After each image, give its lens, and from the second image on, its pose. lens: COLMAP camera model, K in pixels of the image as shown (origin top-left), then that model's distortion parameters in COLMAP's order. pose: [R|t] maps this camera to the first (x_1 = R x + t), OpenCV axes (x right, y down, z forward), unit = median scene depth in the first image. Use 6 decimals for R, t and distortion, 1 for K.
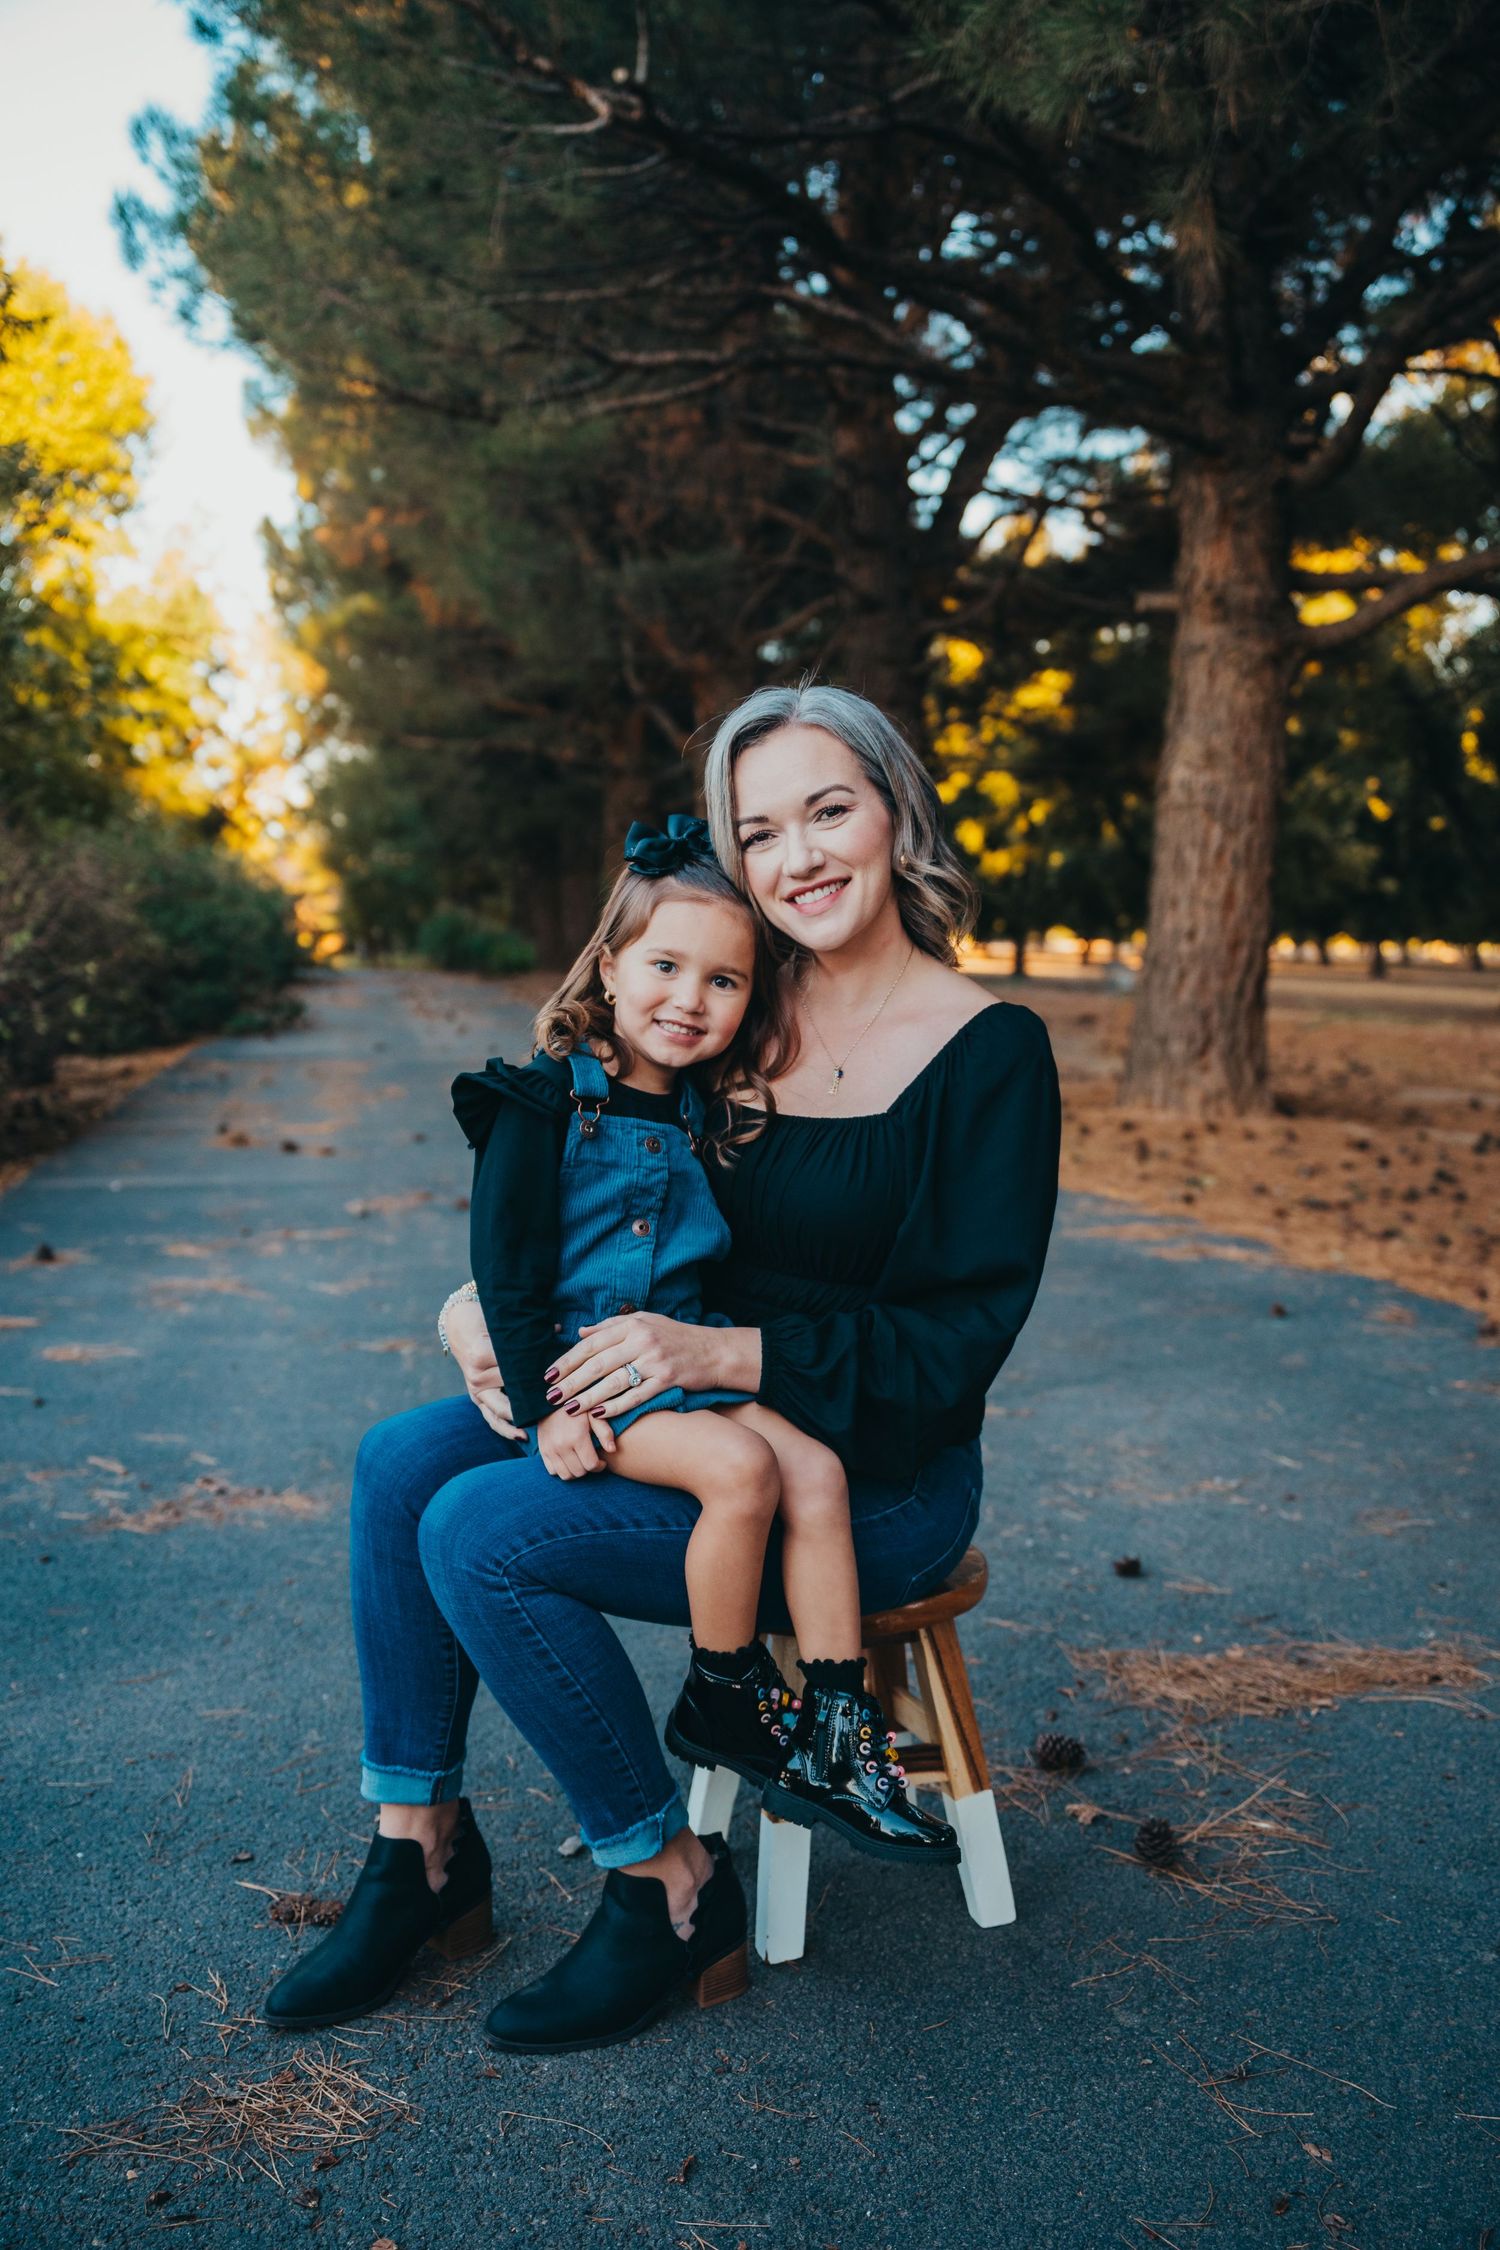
lens RADIAL K [[2090.8, 0, 740.1], [0, 2090.8, 1128.2], [0, 0, 1]] dist [-0.055186, 0.000000]
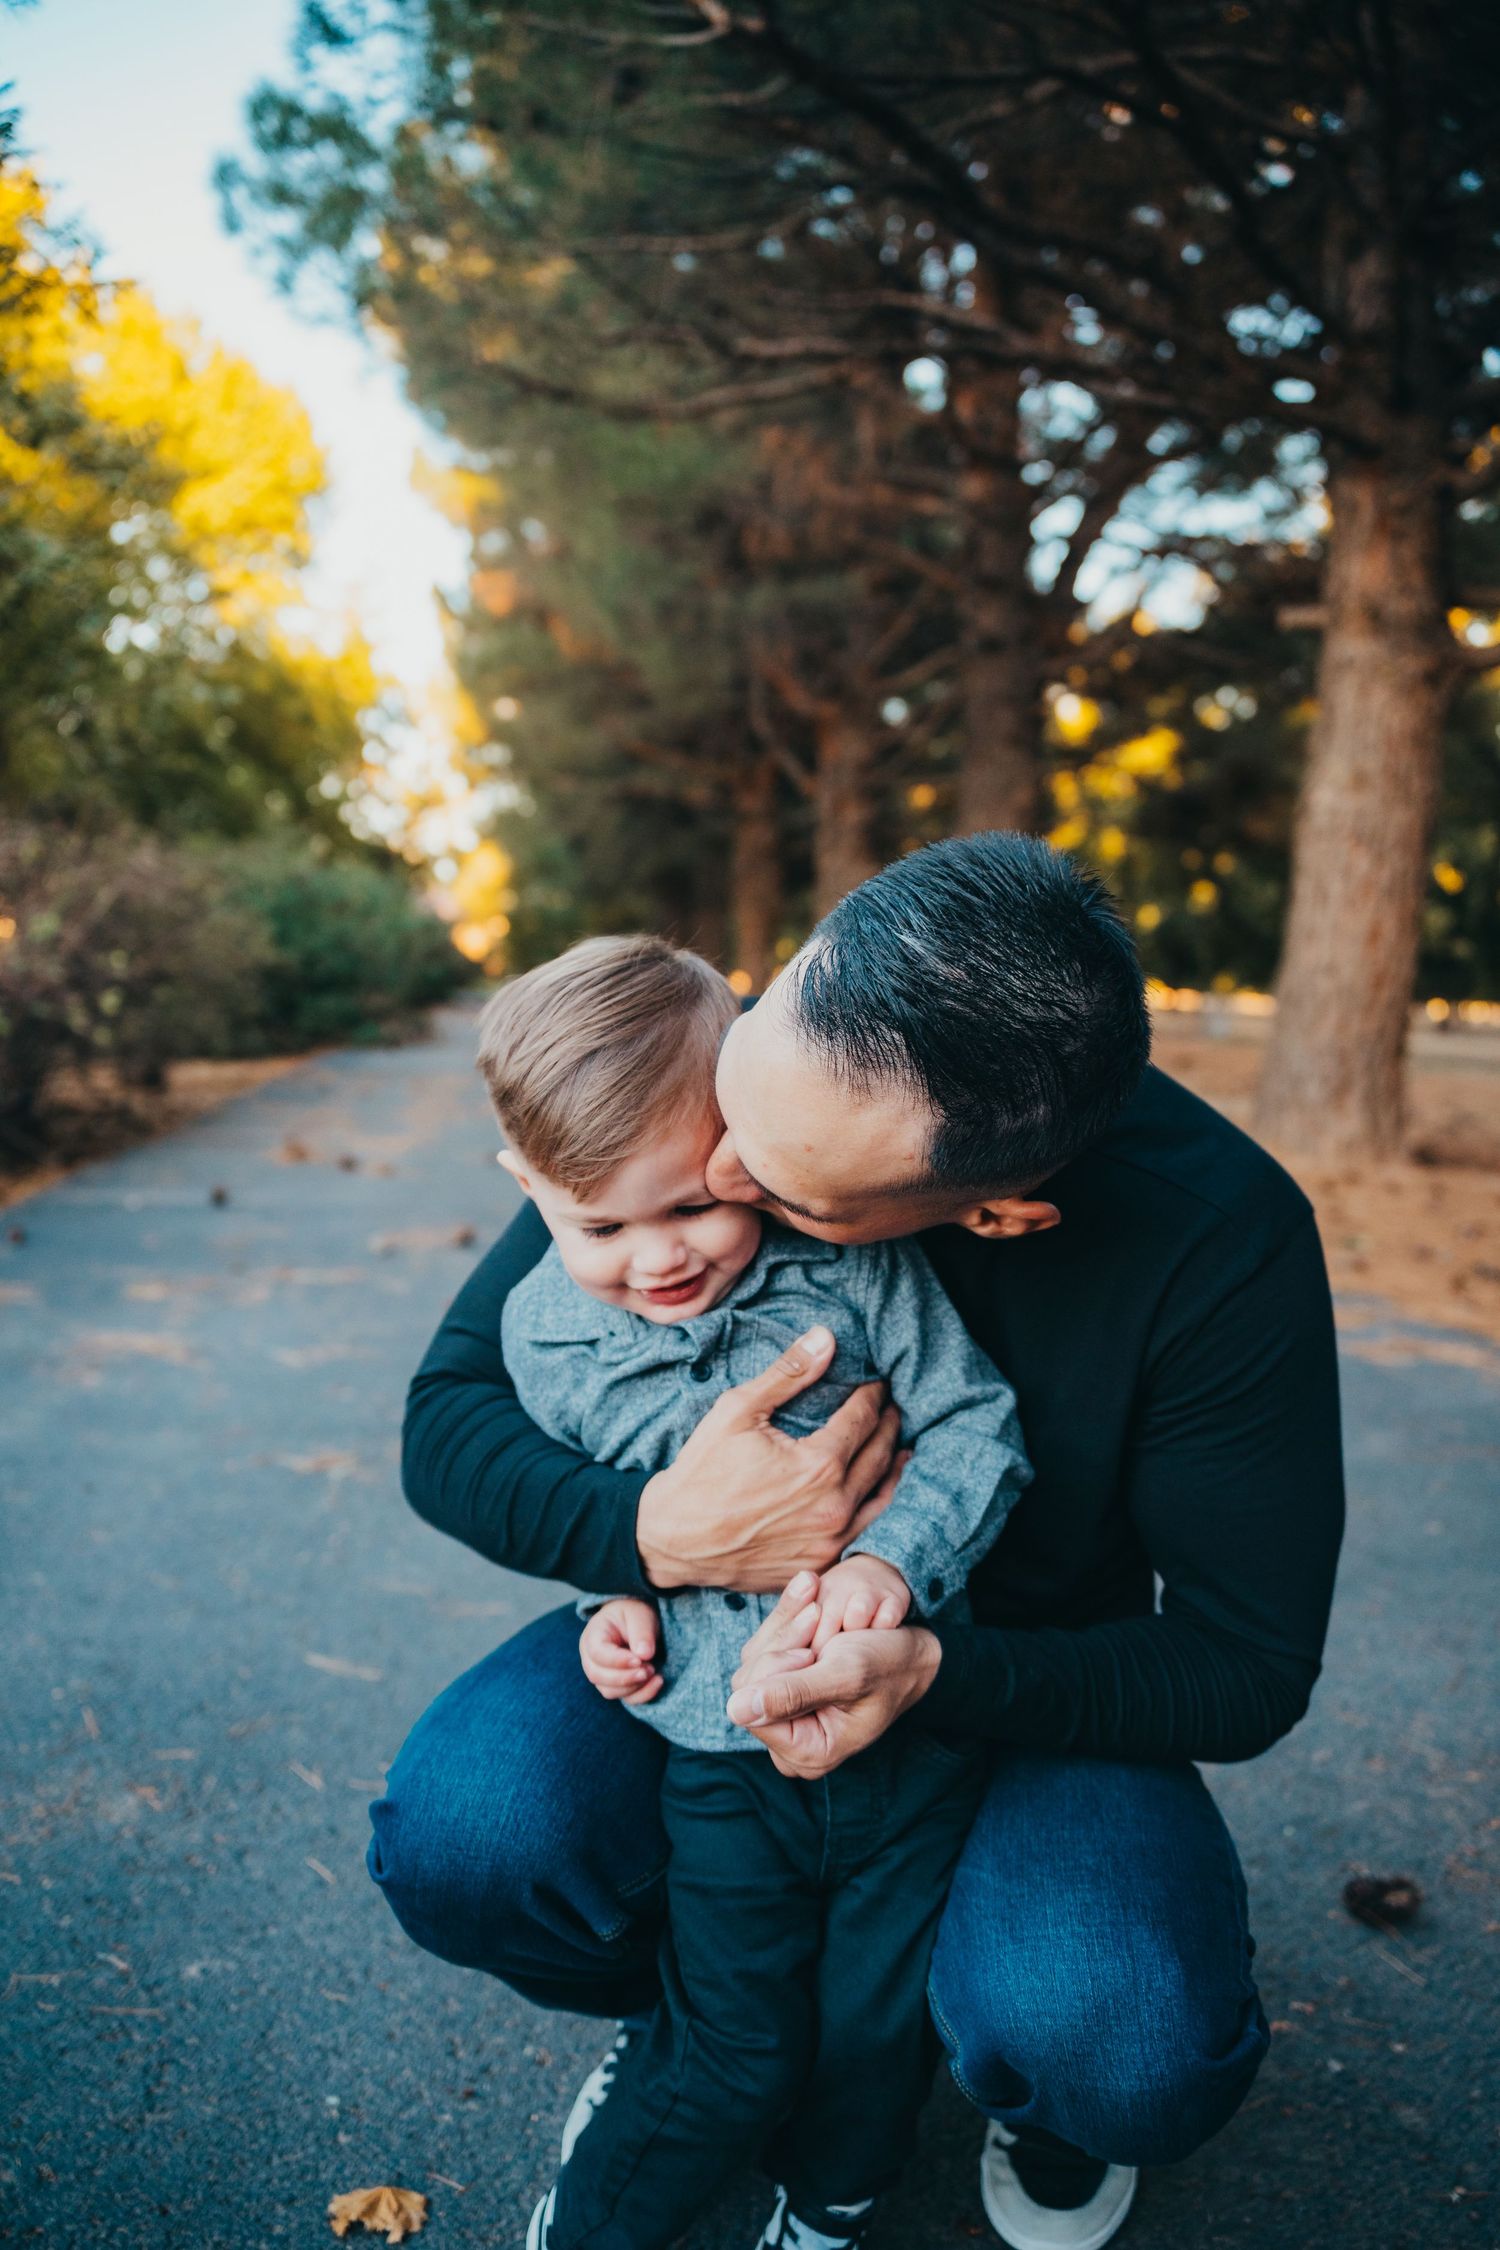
lens RADIAL K [[1829.6, 0, 754.3], [0, 1829.6, 1118.8], [0, 0, 1]] dist [-0.122922, 0.011238]
pose [[0.997826, 0.035176, -0.055730, 0.004524], [-0.036079, 0.999232, -0.015273, -0.003568], [0.055150, 0.017250, 0.998329, 0.141991]]
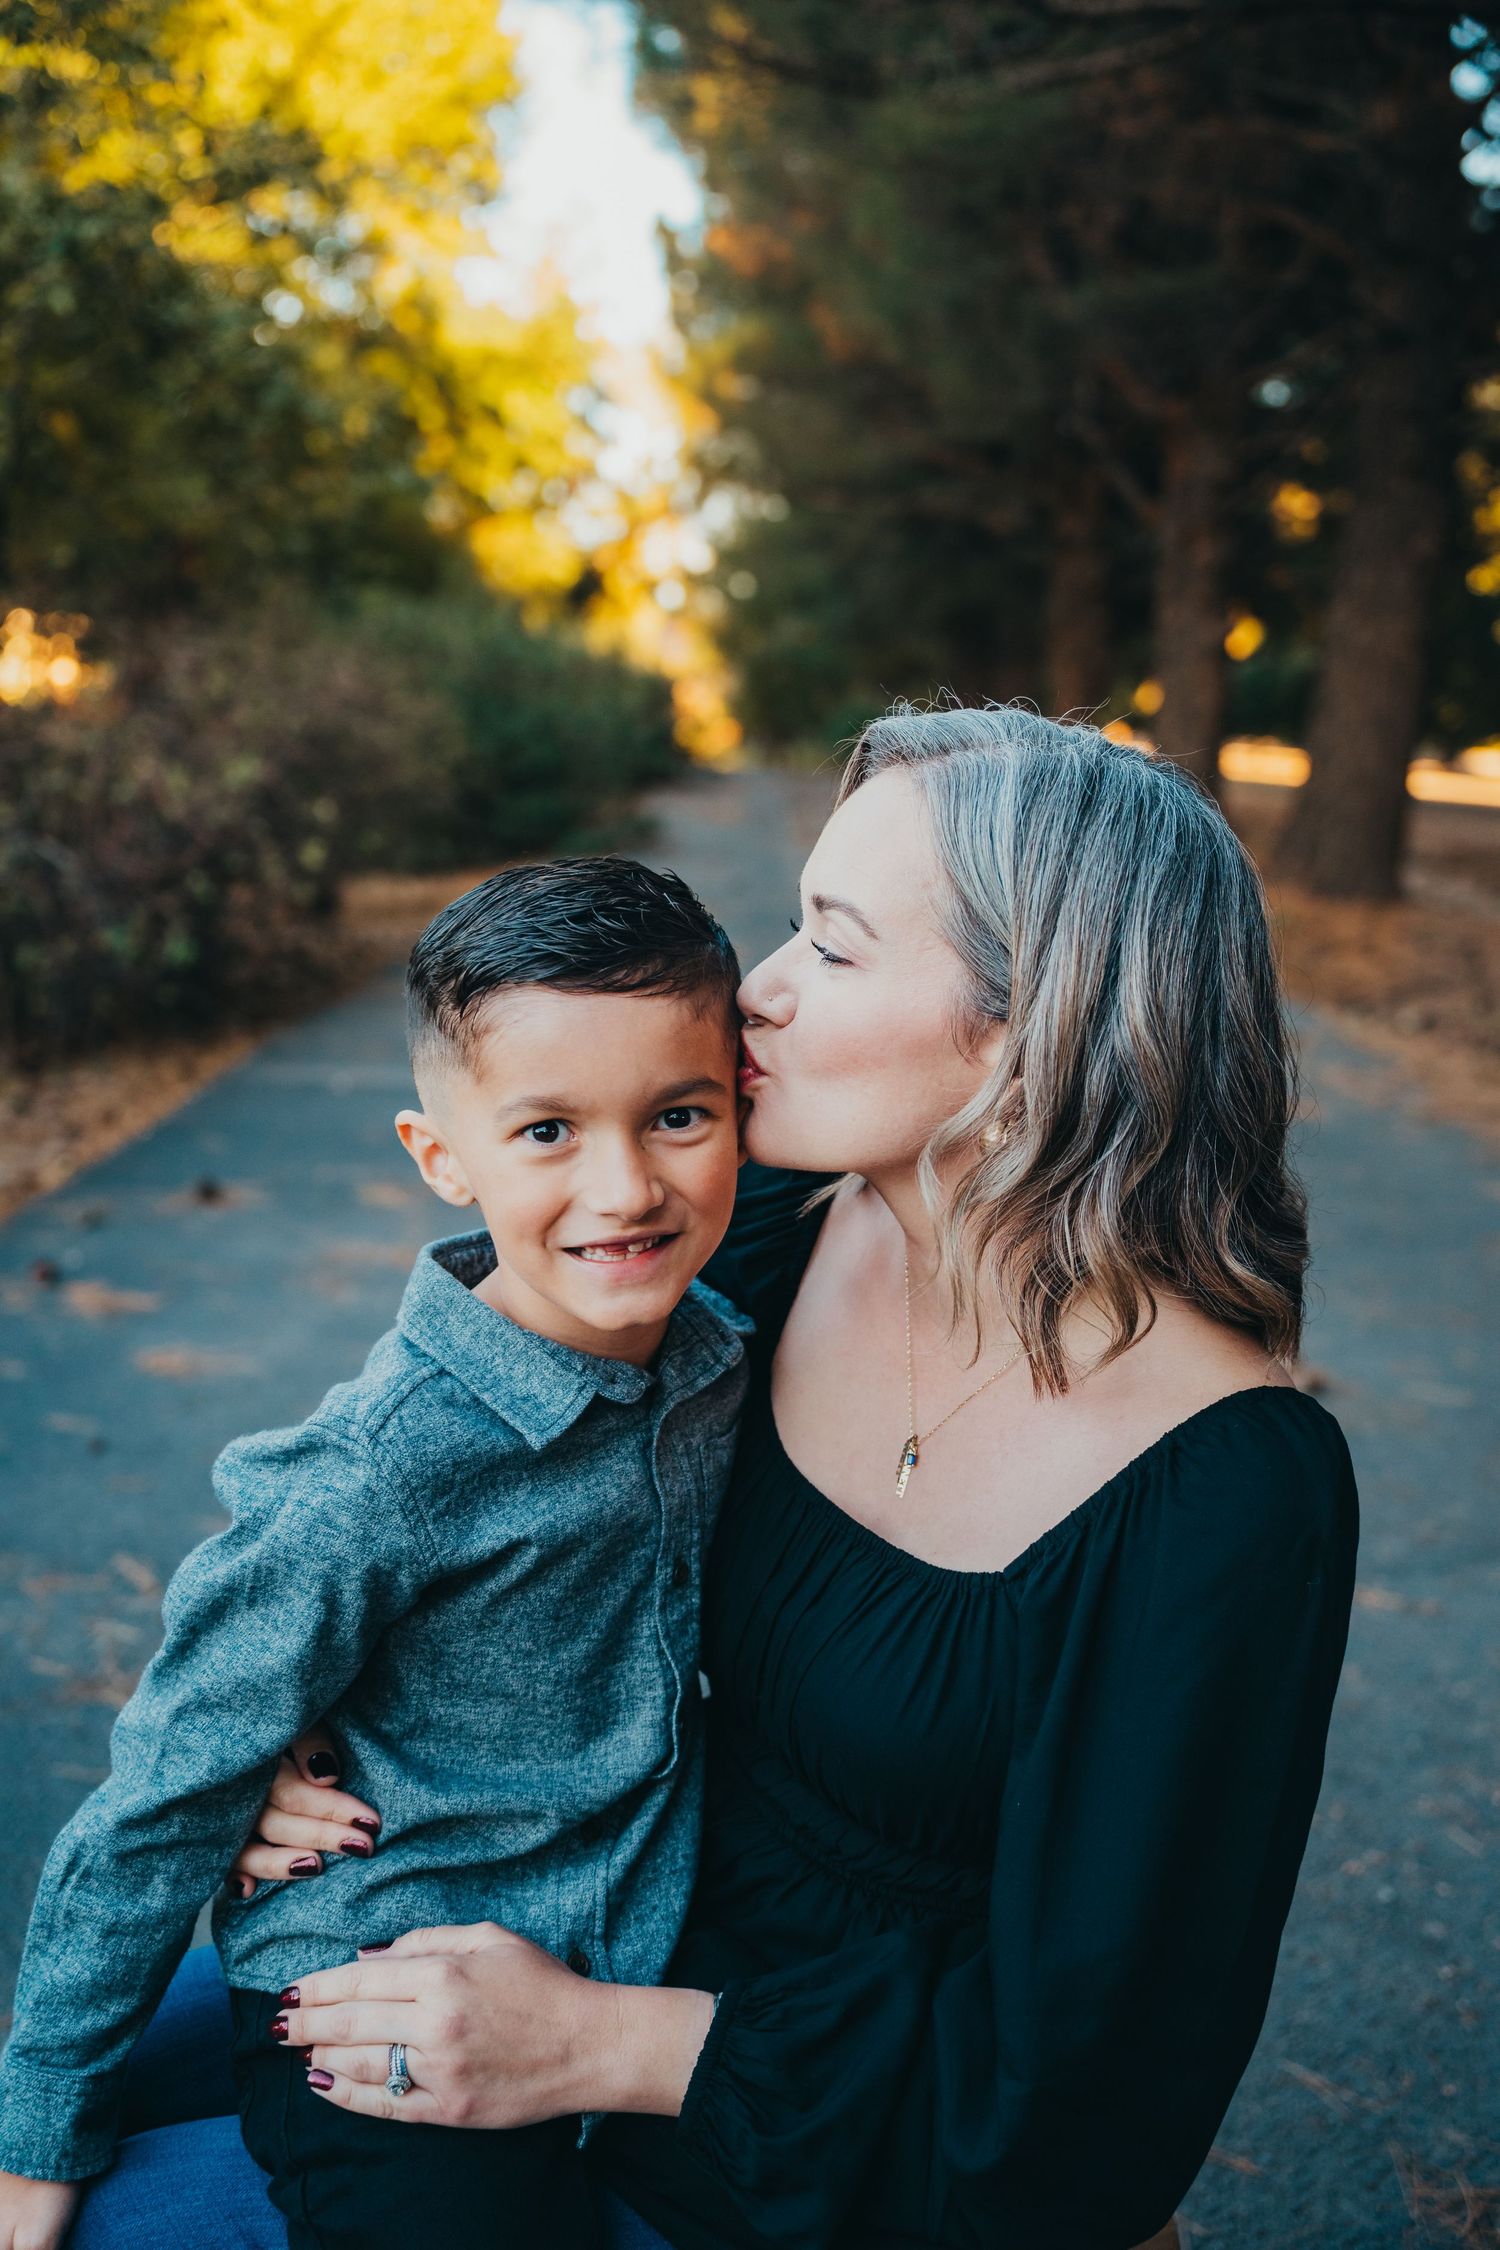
lens RADIAL K [[2444.7, 0, 746.9], [0, 2444.7, 1136.1], [0, 0, 1]] dist [0.040003, 0.000000]
pose [[0.980848, 0.071478, -0.181183, 0.016505], [-0.057765, 0.995130, 0.079873, -0.021874], [0.186010, -0.067877, 0.980200, 0.056641]]
